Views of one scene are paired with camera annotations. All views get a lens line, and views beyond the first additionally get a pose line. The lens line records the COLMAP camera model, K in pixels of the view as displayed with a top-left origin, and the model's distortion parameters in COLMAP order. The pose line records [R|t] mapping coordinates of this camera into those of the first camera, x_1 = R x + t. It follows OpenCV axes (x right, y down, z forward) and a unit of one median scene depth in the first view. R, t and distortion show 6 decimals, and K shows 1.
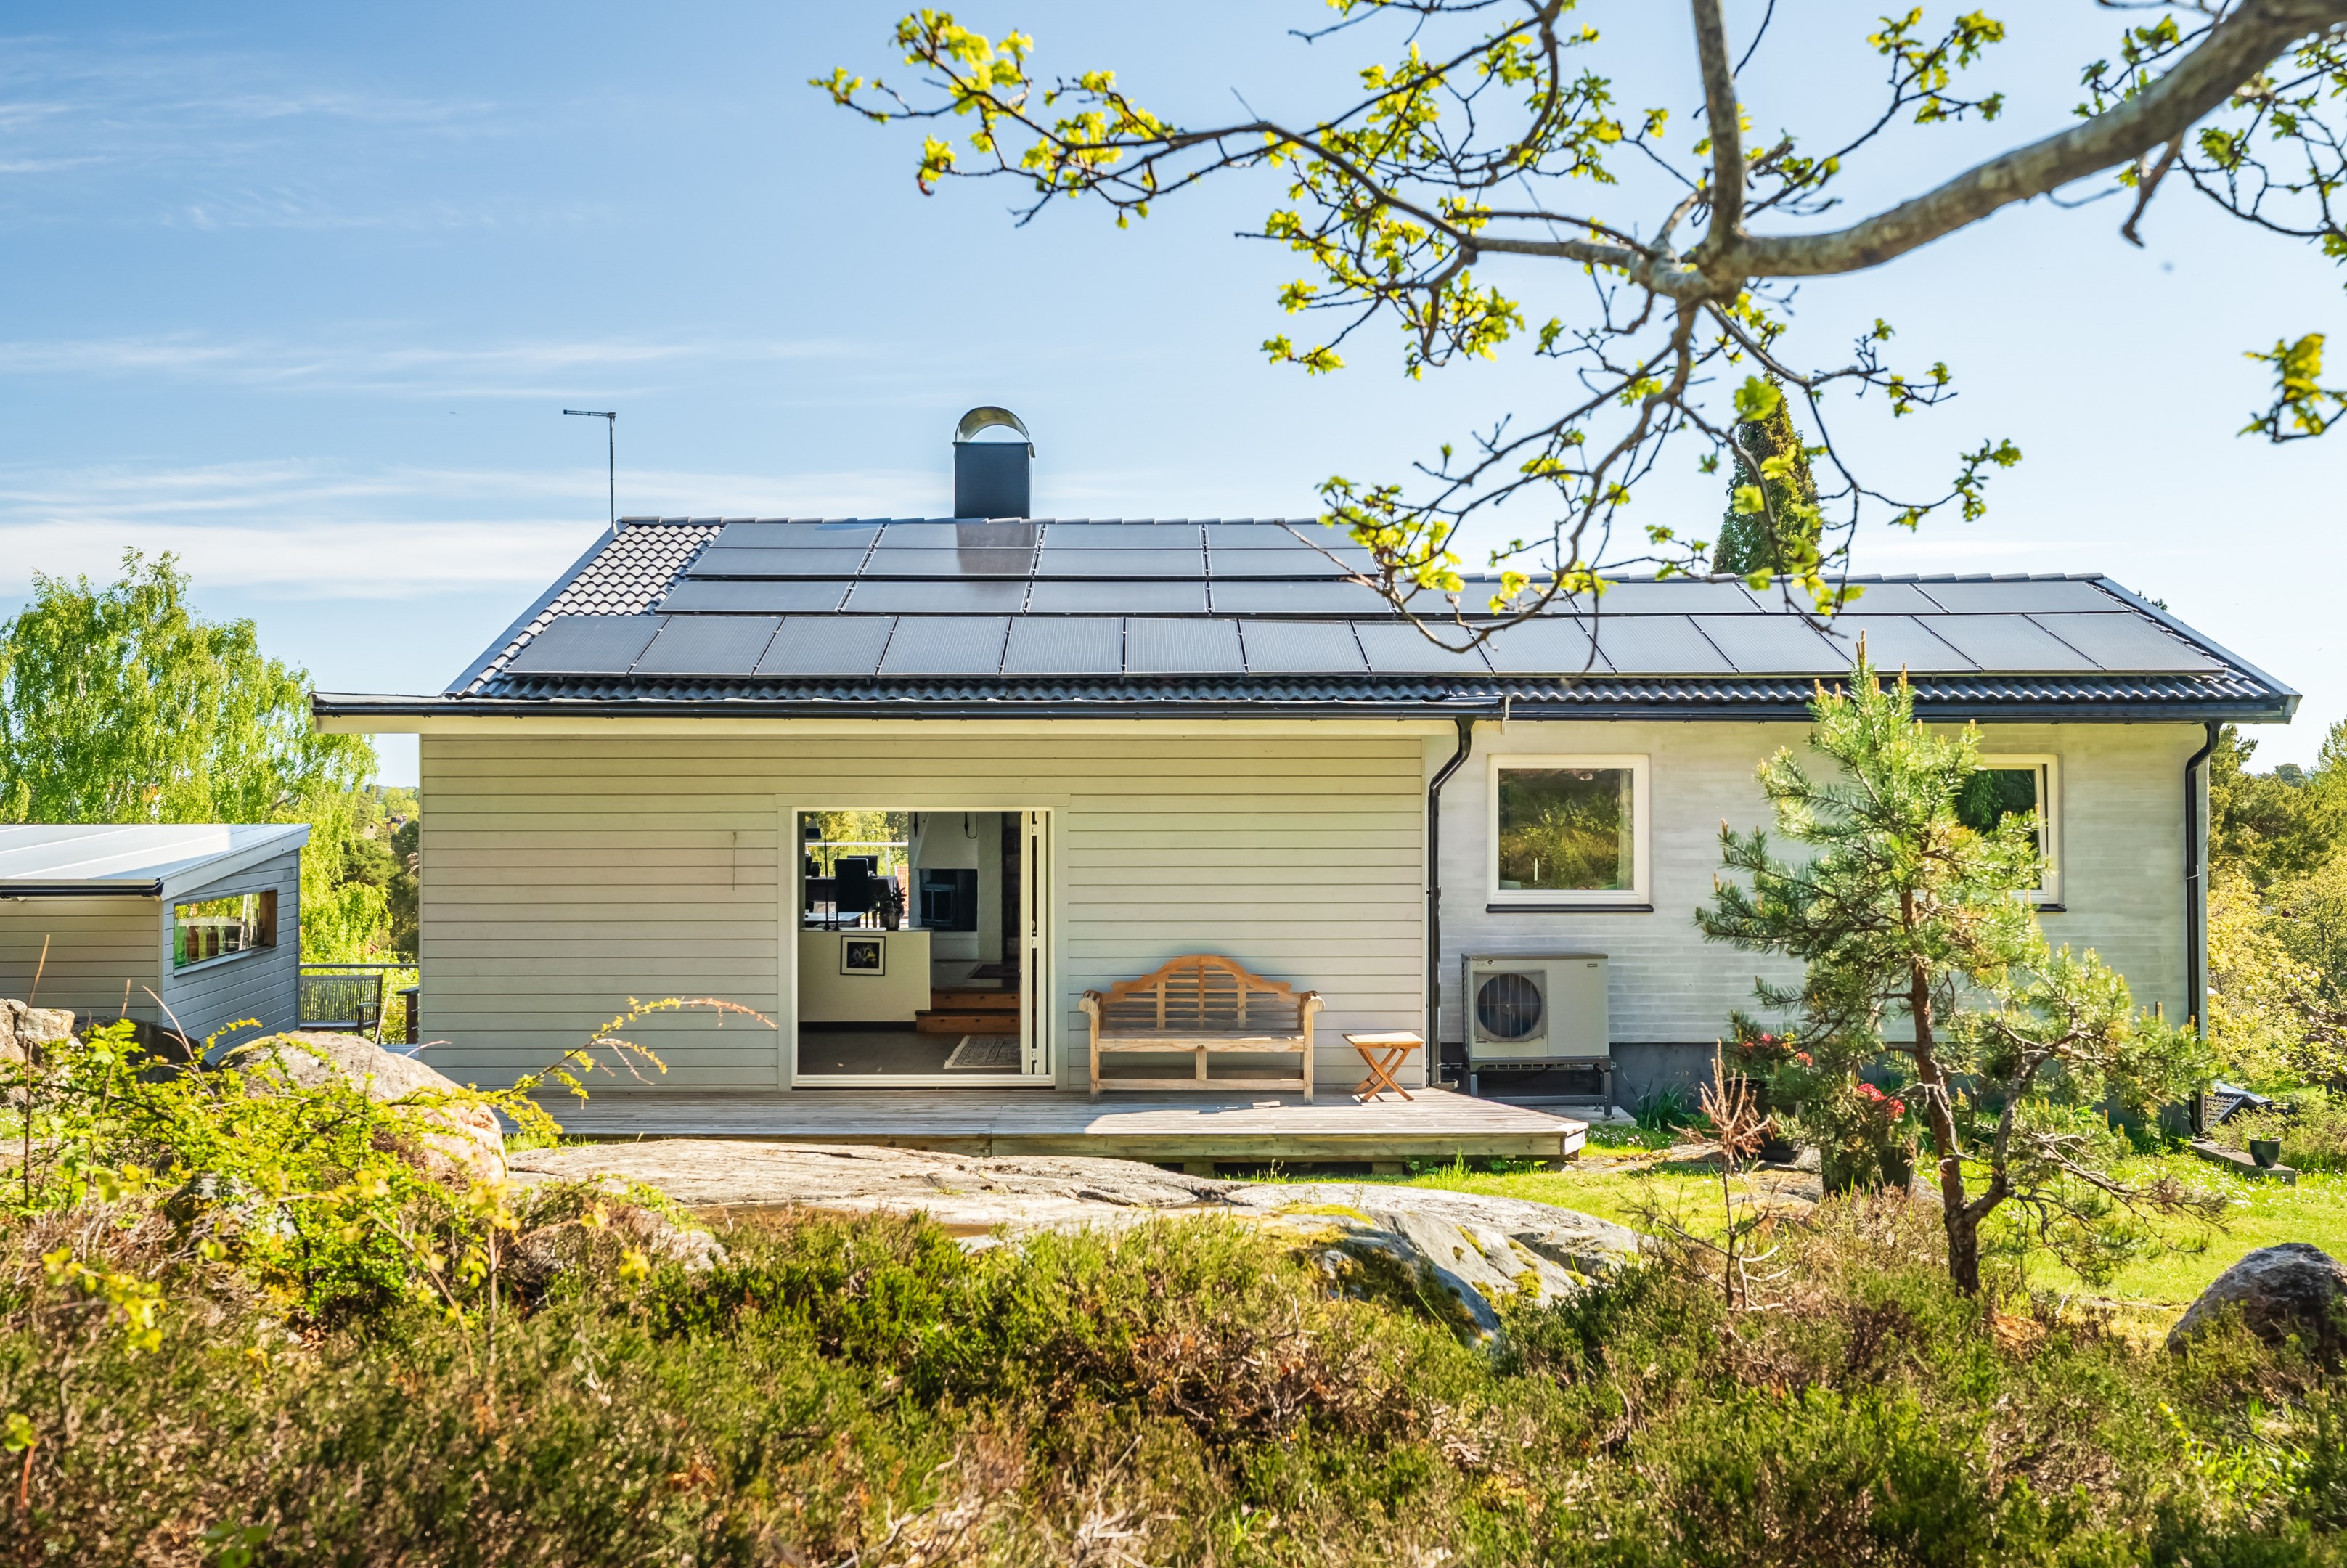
lens RADIAL K [[1982.9, 0, 1174.3], [0, 1982.9, 782.4], [0, 0, 1]] dist [-0.001301, -0.000689]
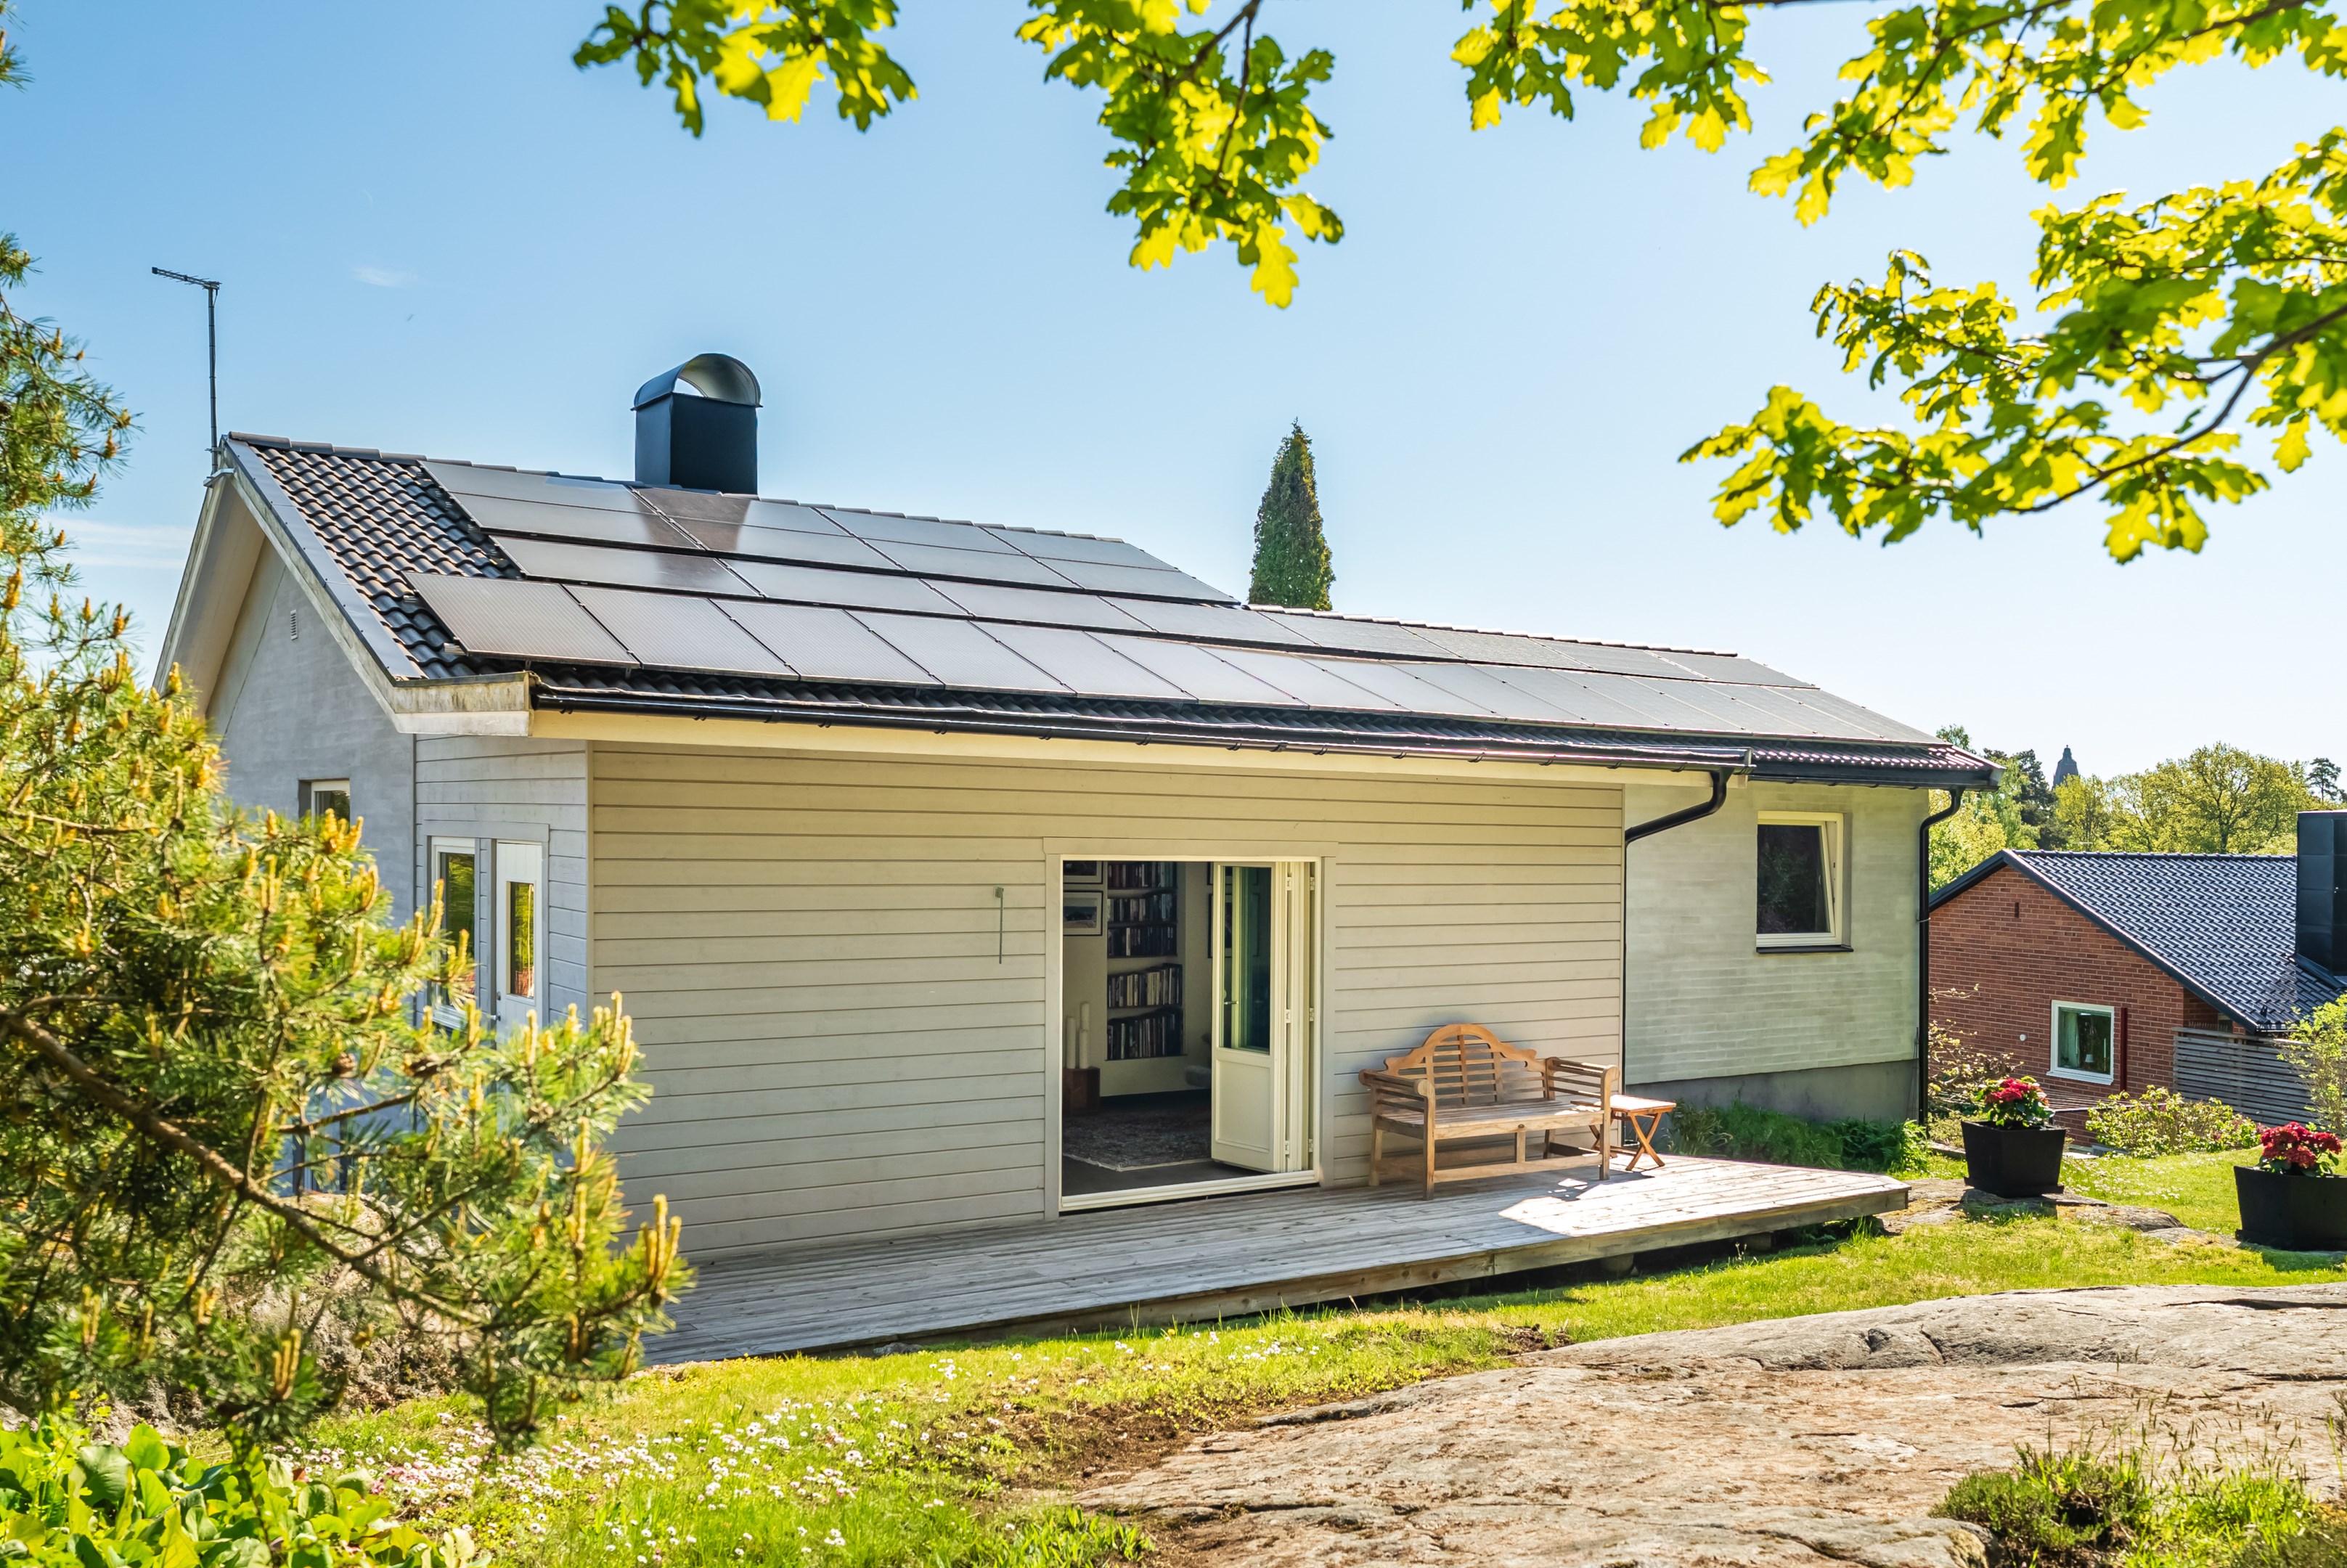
lens RADIAL K [[2051.6, 0, 1173.6], [0, 2051.6, 796.3], [0, 0, 1]] dist [-0.021147, -0.007866]
pose [[0.814534, 0.024434, 0.579601, -0.626165], [-0.019564, 0.999701, -0.014650, 0.000241], [-0.579786, 0.000594, 0.814769, 0.314698]]
